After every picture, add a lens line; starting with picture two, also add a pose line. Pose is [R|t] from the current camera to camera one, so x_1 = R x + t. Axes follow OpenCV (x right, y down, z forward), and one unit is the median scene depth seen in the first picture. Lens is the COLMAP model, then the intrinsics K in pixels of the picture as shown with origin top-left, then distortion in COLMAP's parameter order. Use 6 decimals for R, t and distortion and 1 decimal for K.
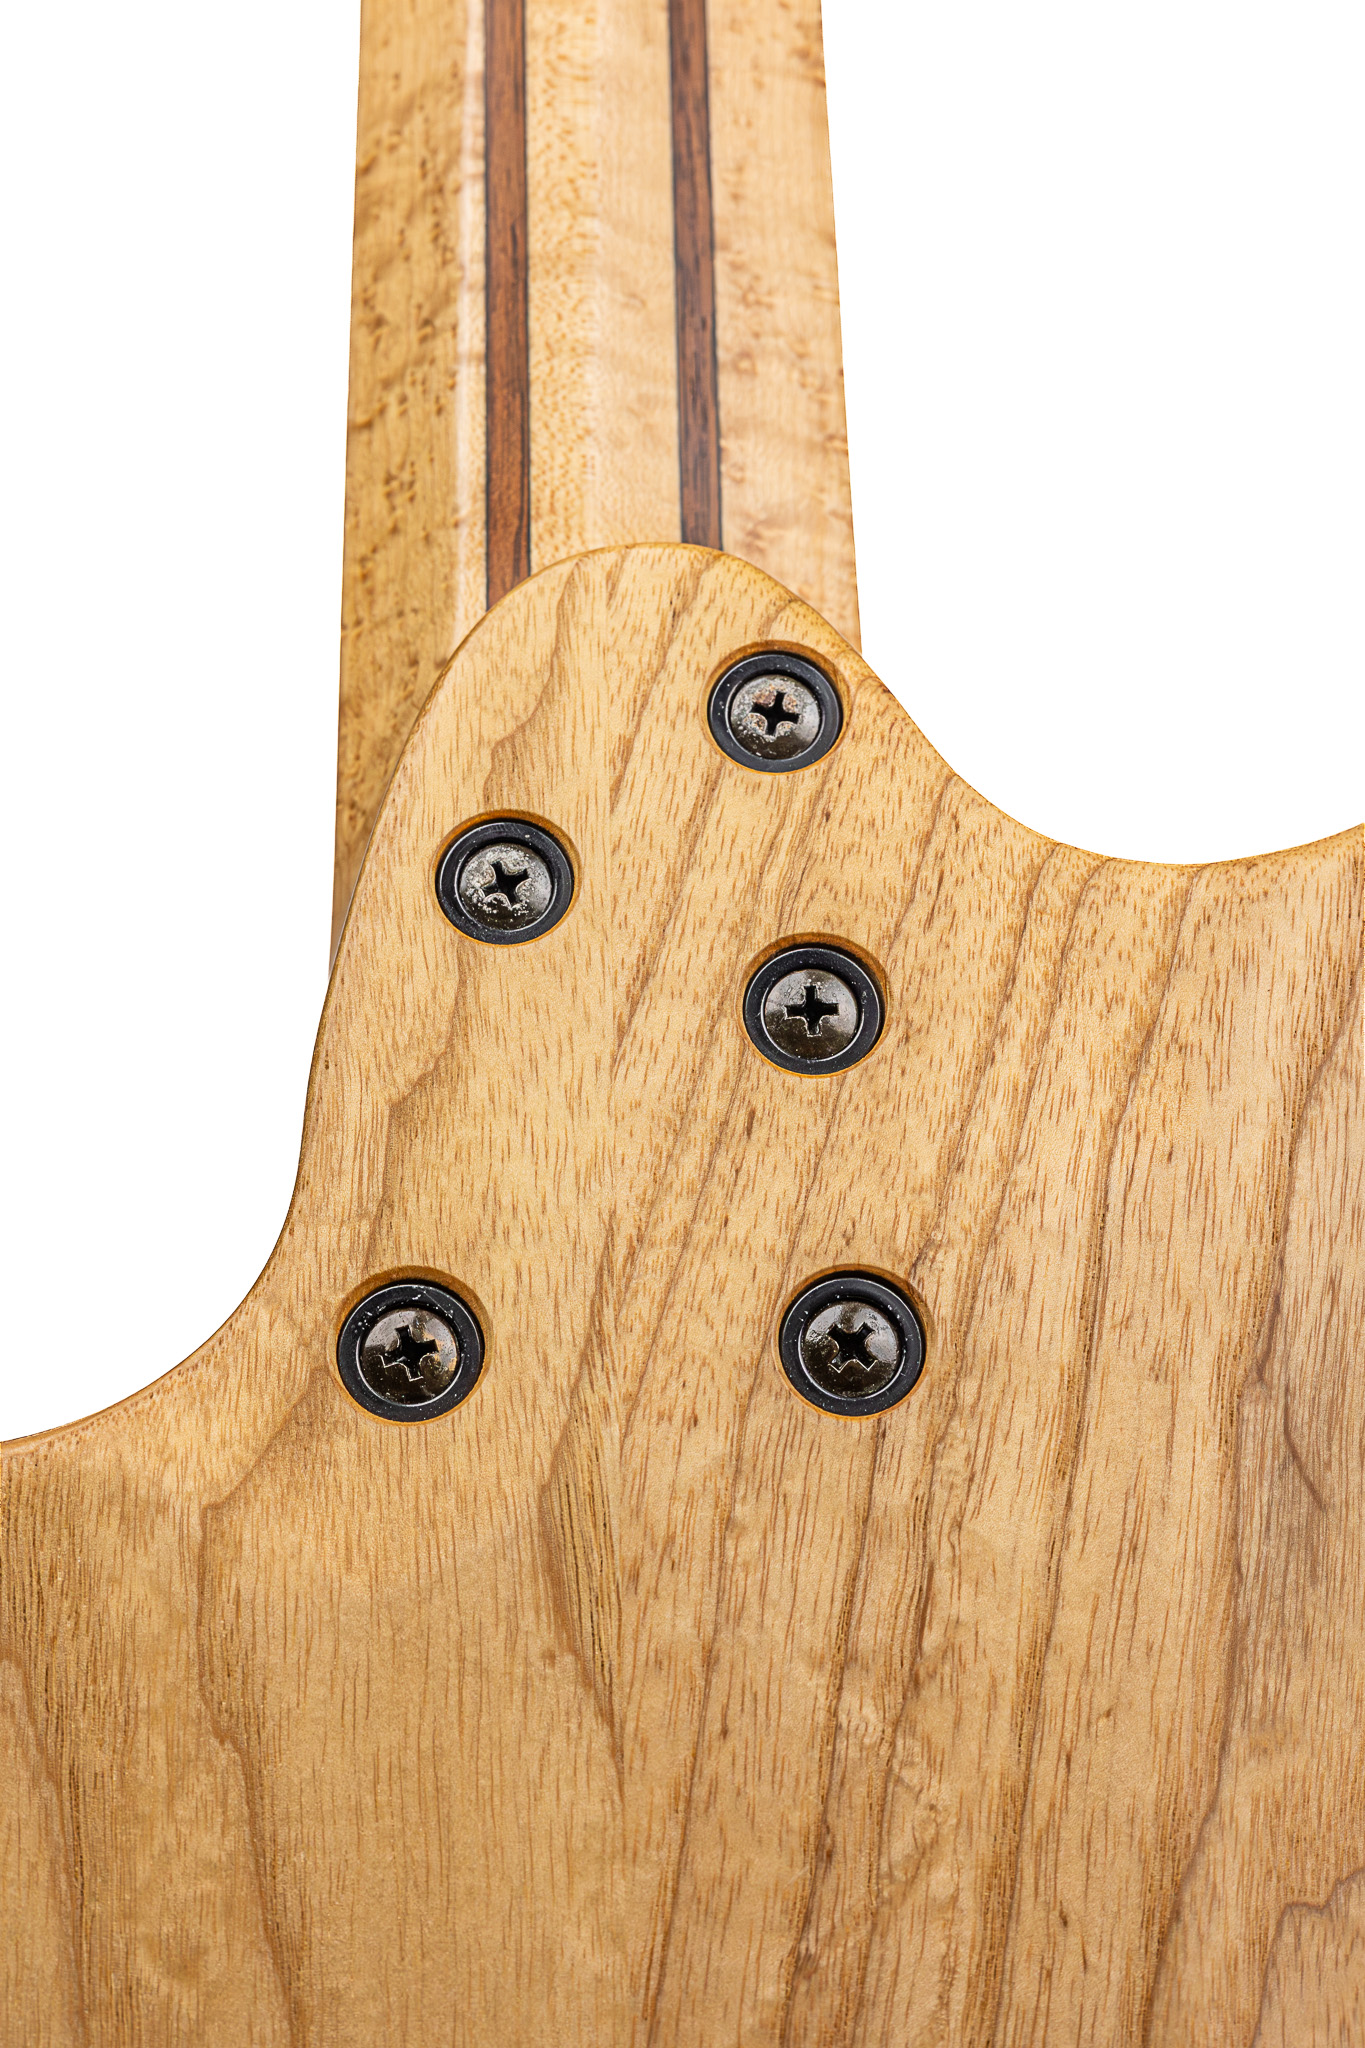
lens RADIAL K [[3388.1, 0, 682.7], [0, 3388.1, 1184.5], [0, 0, 1]] dist [0.009322, -0.187463]
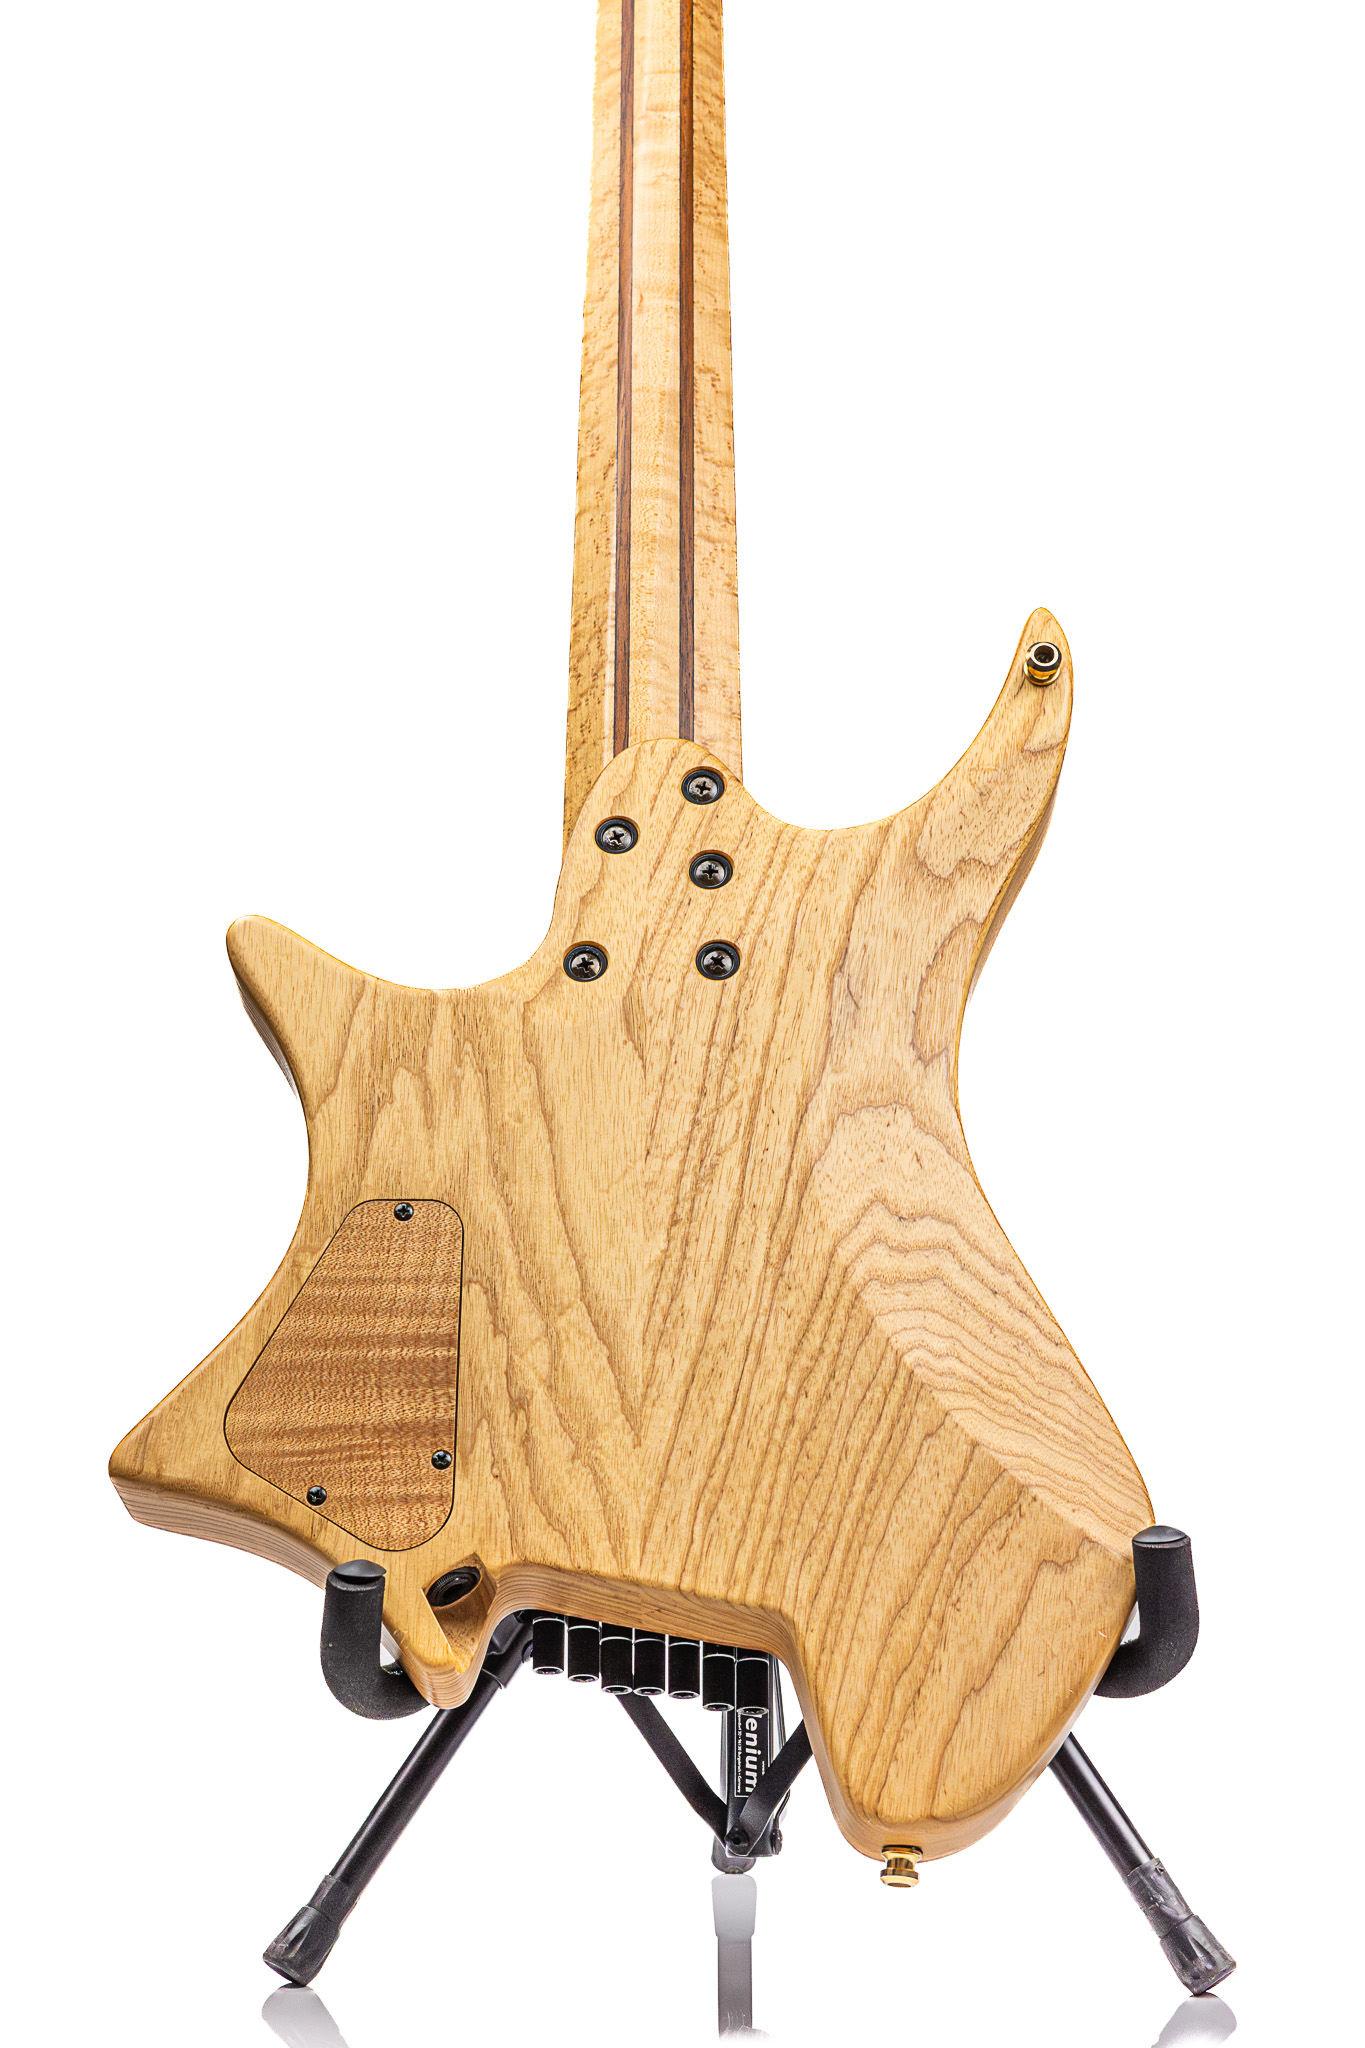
lens RADIAL K [[3052.0, 0, 679.7], [0, 3052.0, 1021.0], [0, 0, 1]] dist [-0.053048, 0.017508]
pose [[0.998633, -0.003006, -0.052190, 0.166182], [-0.005708, 0.986109, -0.166000, 0.592815], [0.051964, 0.166071, 0.984744, -1.913650]]
